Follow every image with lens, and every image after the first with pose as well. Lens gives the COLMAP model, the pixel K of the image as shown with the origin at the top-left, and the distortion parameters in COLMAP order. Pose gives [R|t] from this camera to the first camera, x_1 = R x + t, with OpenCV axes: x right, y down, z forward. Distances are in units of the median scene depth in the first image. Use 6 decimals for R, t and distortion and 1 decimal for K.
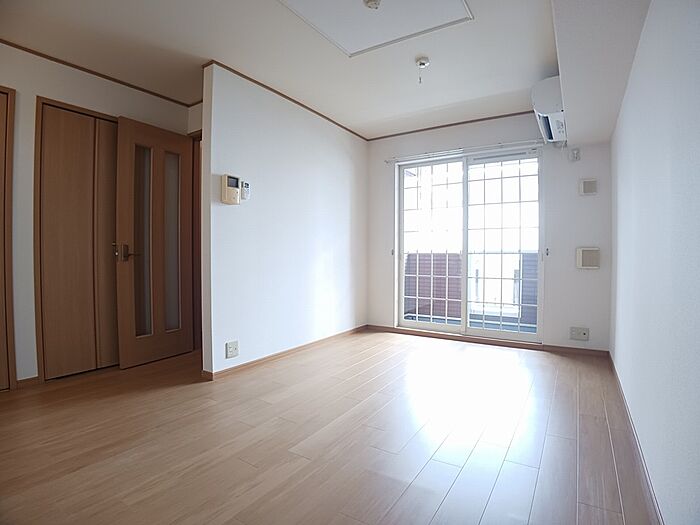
lens RADIAL K [[365.6, 0, 348.1], [0, 365.6, 262.3], [0, 0, 1]] dist [-0.050514, -0.027680]
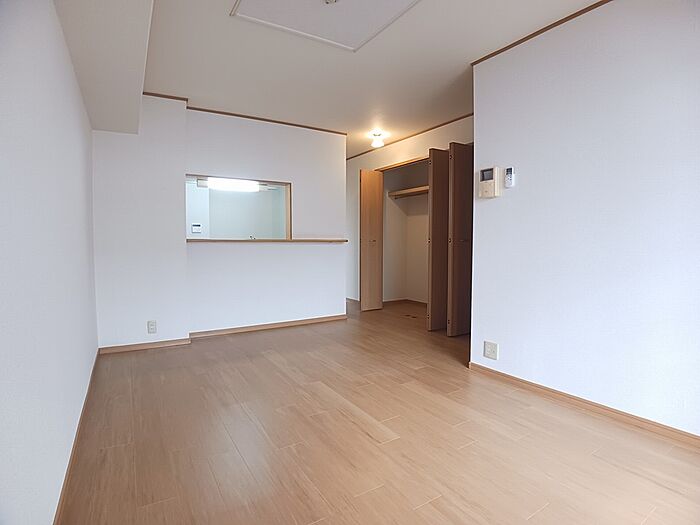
lens RADIAL K [[365.6, 0, 348.1], [0, 365.6, 262.3], [0, 0, 1]] dist [-0.050514, -0.027680]
pose [[-0.445225, 0.038967, -0.894570, 0.674073], [-0.017665, 0.998476, 0.052285, -0.032711], [0.895244, 0.039082, -0.443858, 1.058003]]
